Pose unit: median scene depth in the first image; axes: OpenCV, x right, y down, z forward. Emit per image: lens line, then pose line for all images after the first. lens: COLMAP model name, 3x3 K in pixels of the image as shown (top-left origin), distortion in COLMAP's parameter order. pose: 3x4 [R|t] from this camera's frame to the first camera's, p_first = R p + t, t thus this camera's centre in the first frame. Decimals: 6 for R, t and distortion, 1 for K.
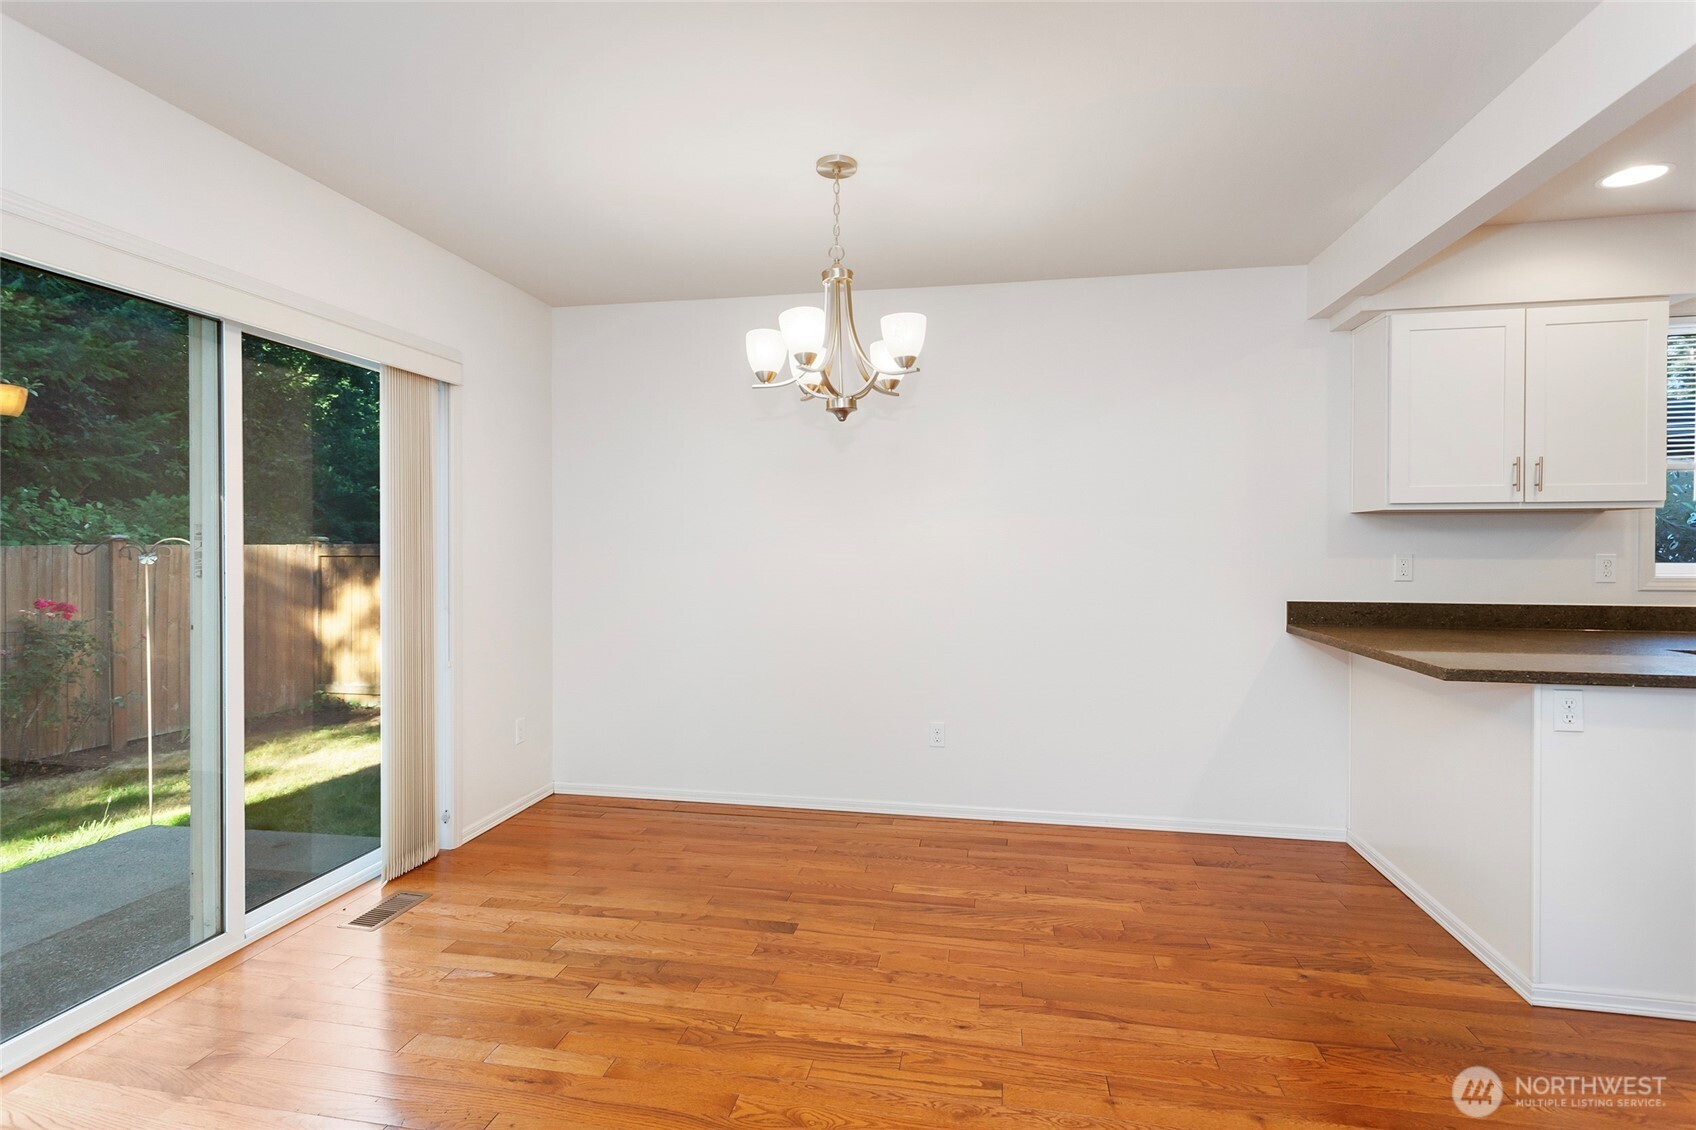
lens RADIAL K [[829.1, 0, 850.4], [0, 829.1, 556.1], [0, 0, 1]] dist [0.009772, 0.000033]
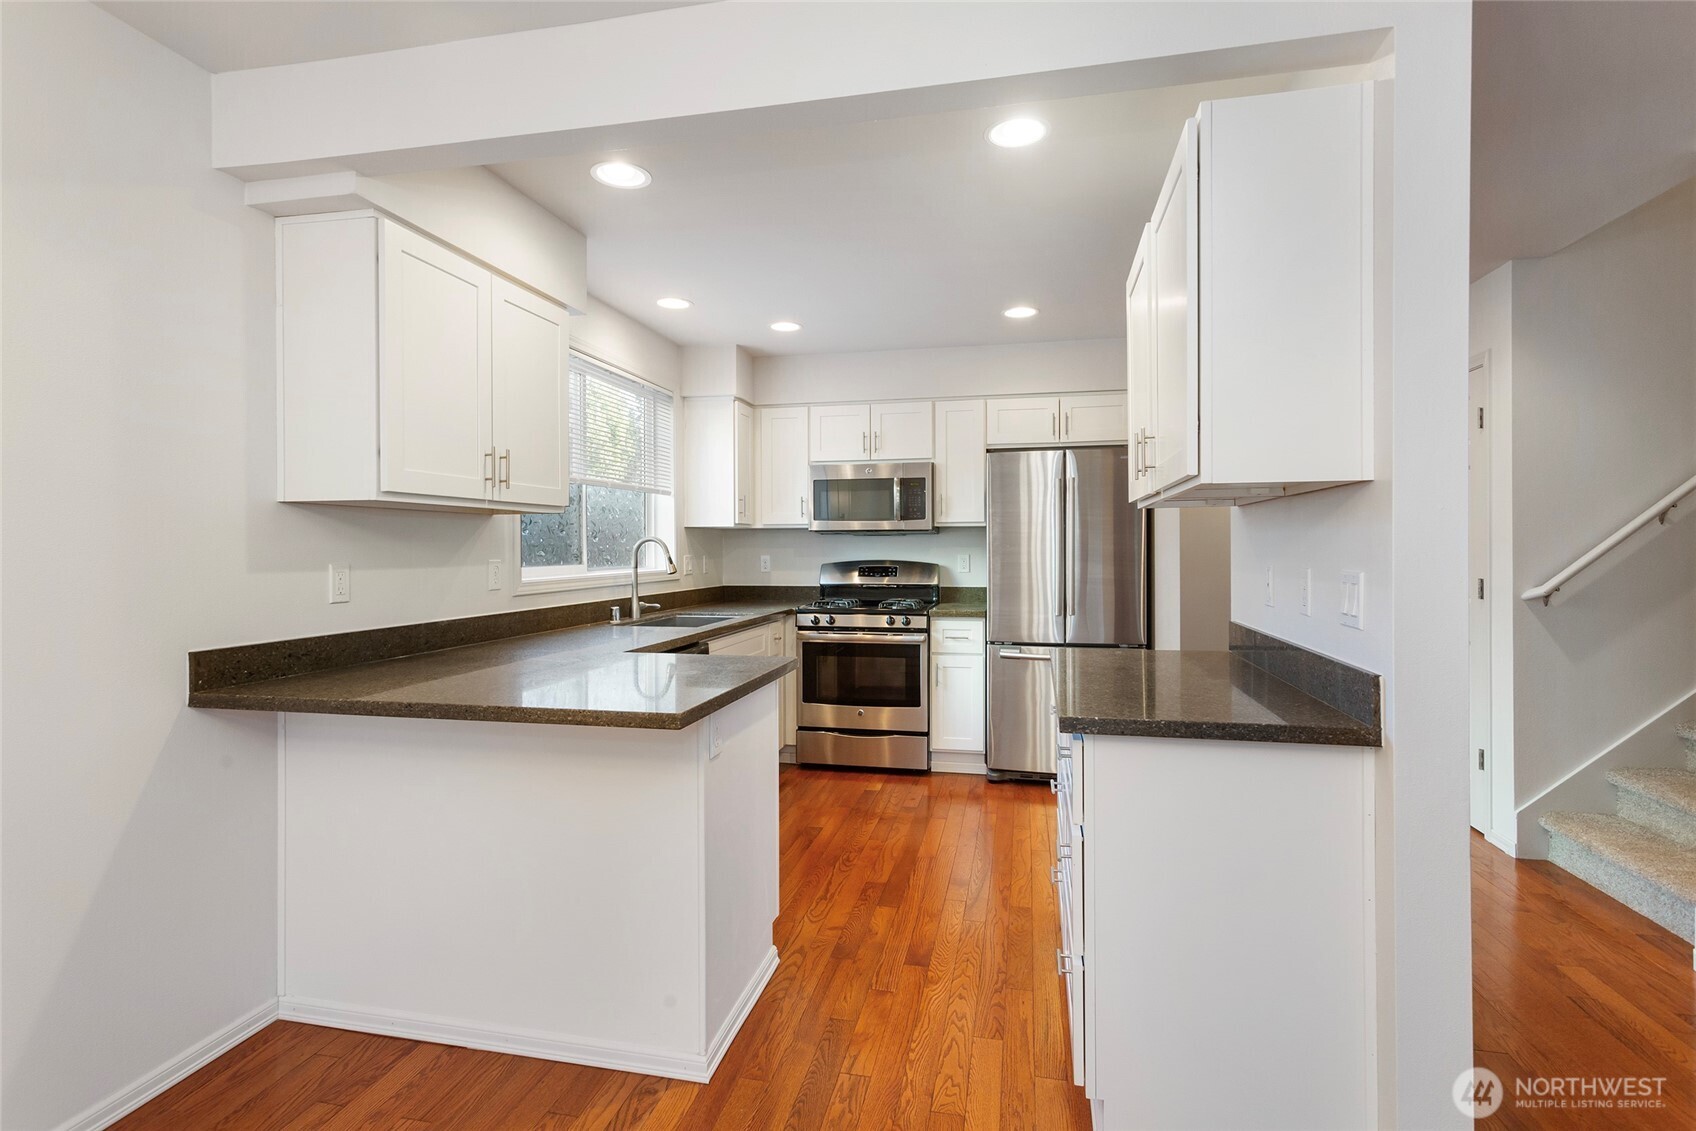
lens RADIAL K [[829.1, 0, 850.4], [0, 829.1, 556.6], [0, 0, 1]] dist [0.009772, 0.000033]
pose [[0.043781, -0.013406, 0.998951, -0.036574], [0.011531, 0.999850, 0.012913, -0.015173], [-0.998975, 0.010953, 0.043929, 0.601635]]
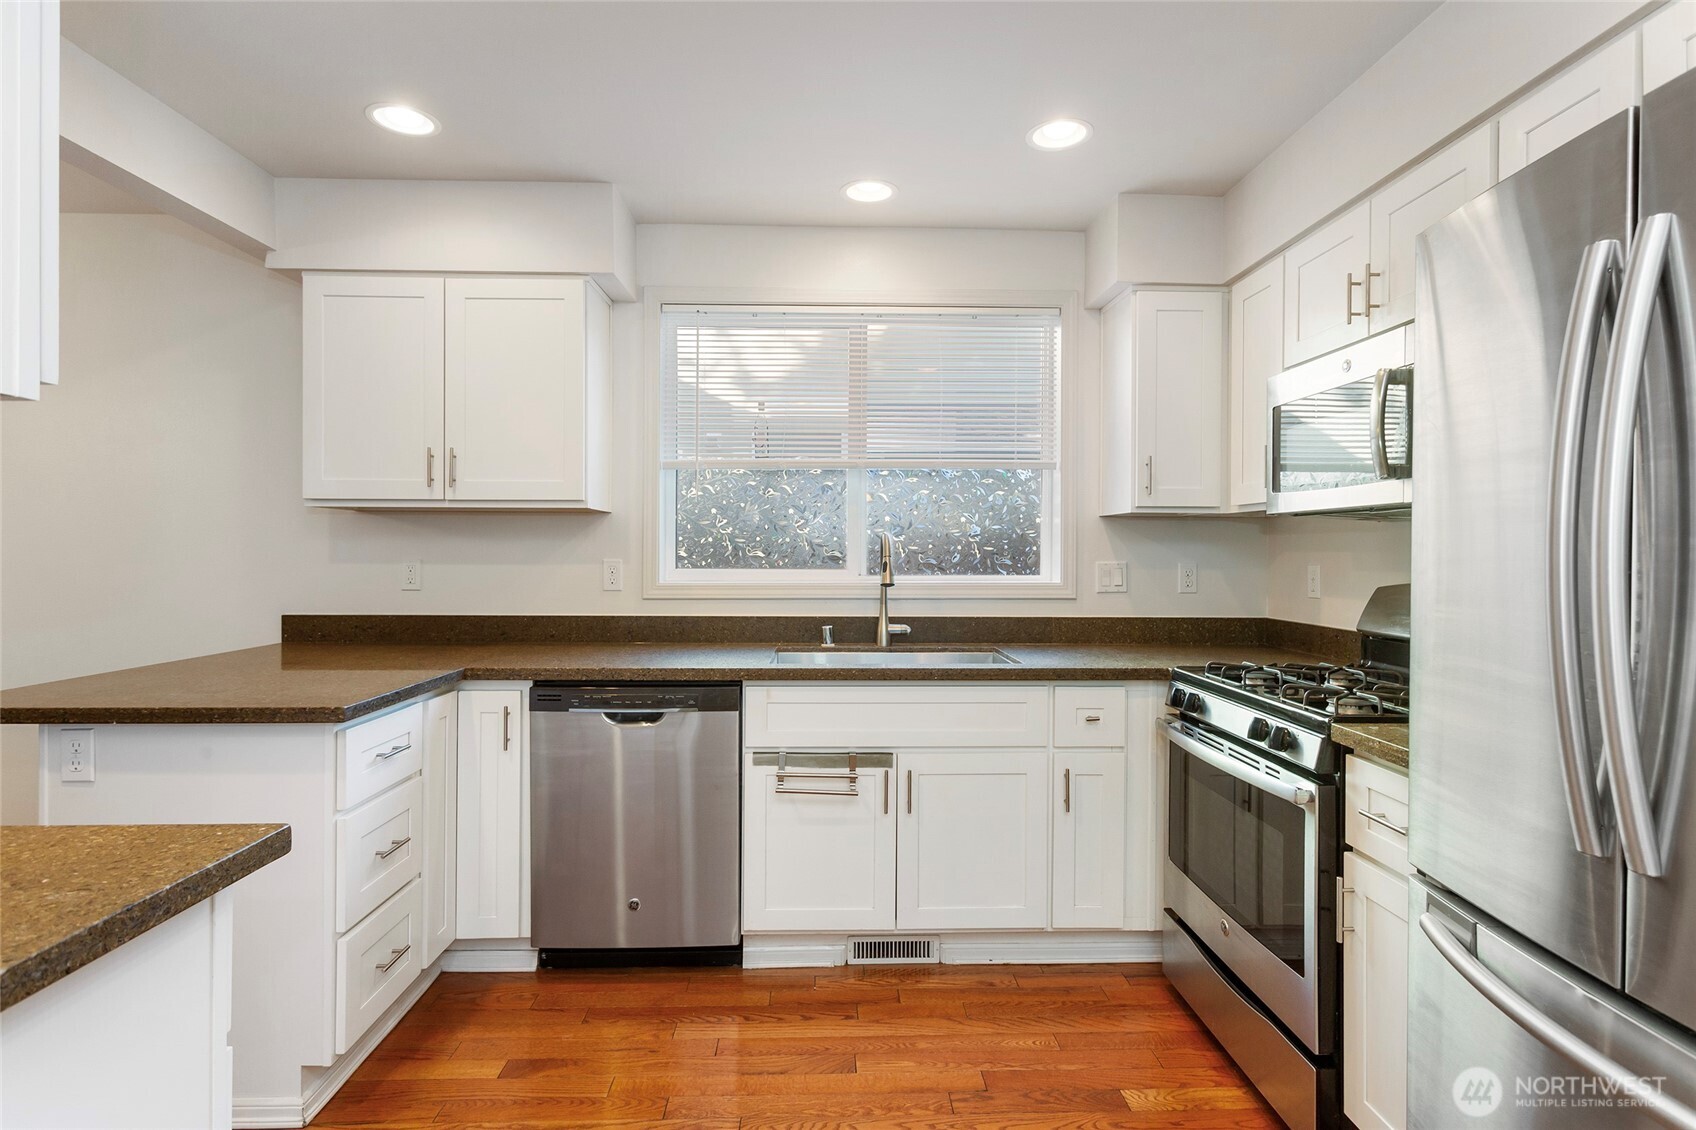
lens RADIAL K [[829.1, 0, 850.4], [0, 829.1, 556.1], [0, 0, 1]] dist [0.009772, 0.000033]
pose [[0.980719, 0.002843, 0.195402, 1.075078], [-0.001435, 0.999972, -0.007346, 0.000132], [-0.195418, 0.006923, 0.980696, 0.054985]]
